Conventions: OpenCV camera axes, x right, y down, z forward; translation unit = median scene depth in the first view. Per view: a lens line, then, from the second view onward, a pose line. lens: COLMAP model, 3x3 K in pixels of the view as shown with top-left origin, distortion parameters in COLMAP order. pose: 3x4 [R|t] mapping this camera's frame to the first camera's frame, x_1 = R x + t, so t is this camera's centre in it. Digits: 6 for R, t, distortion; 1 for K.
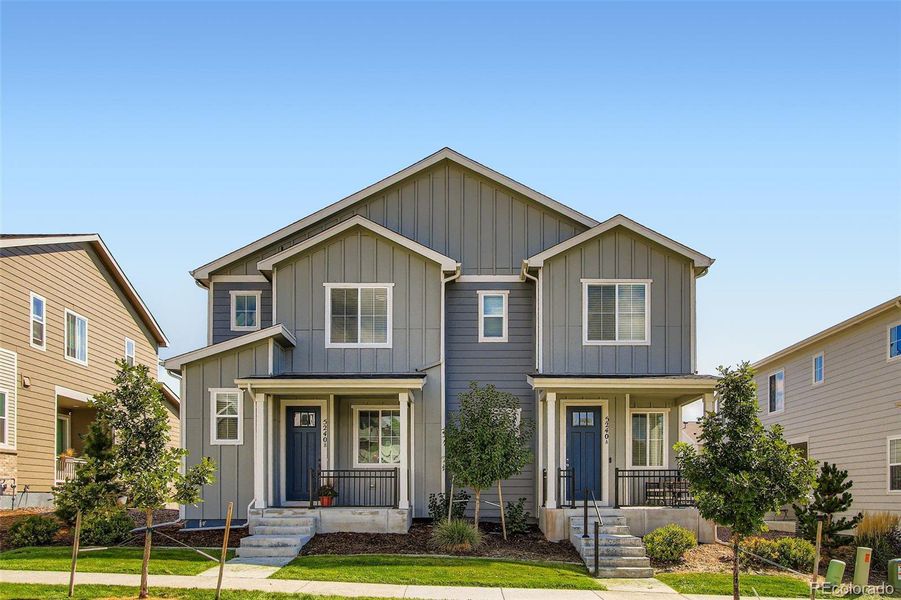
lens RADIAL K [[671.6, 0, 450.5], [0, 671.6, 300.0], [0, 0, 1]] dist [0.003227, -0.000447]
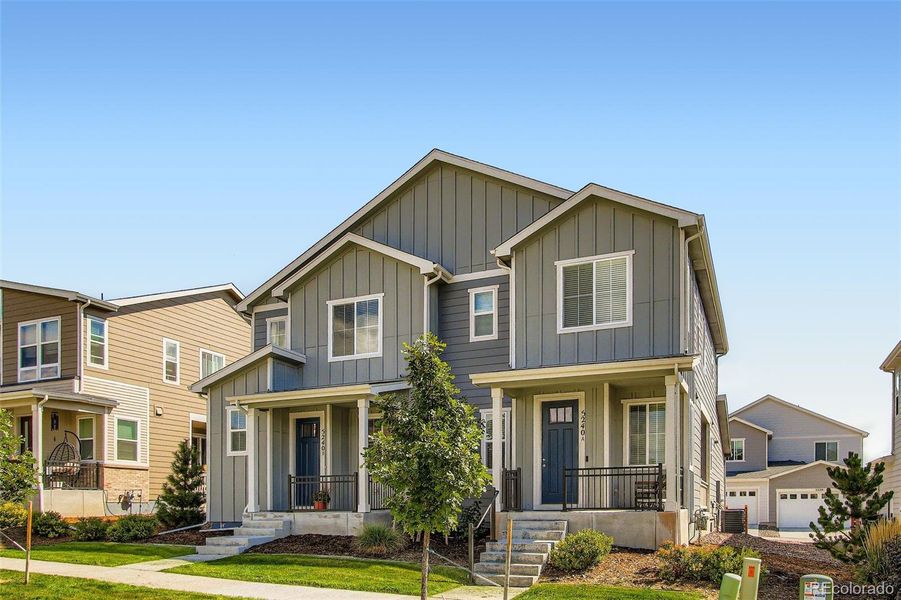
lens RADIAL K [[660.3, 0, 449.9], [0, 660.3, 327.0], [0, 0, 1]] dist [-0.000166, 0.000648]
pose [[0.915042, -0.109493, -0.388214, 0.401960], [0.115800, 0.993247, -0.007191, 0.046391], [0.386380, -0.038374, 0.921541, 0.119184]]
